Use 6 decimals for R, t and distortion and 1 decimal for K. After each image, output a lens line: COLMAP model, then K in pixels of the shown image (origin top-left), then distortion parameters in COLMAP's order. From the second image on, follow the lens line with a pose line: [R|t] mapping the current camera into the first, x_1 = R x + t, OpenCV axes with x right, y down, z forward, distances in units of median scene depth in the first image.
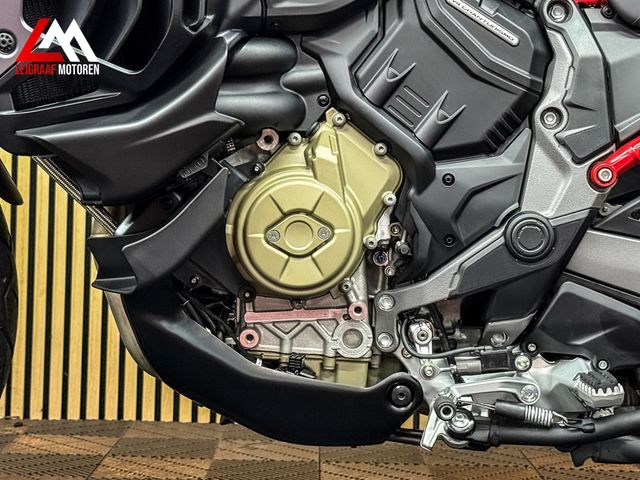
lens RADIAL K [[1397.5, 0, 319.5], [0, 1397.5, 241.2], [0, 0, 1]] dist [0.079808, 0.000000]
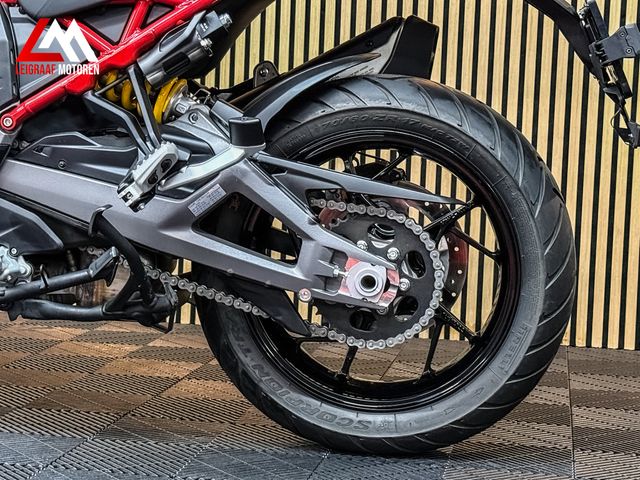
lens RADIAL K [[1397.5, 0, 320.0], [0, 1397.5, 234.8], [0, 0, 1]] dist [0.079808, 0.000000]
pose [[0.992646, 0.019884, -0.119407, 0.698774], [-0.014904, 0.998987, 0.042455, 0.003784], [0.120130, -0.040363, 0.991937, -0.424061]]
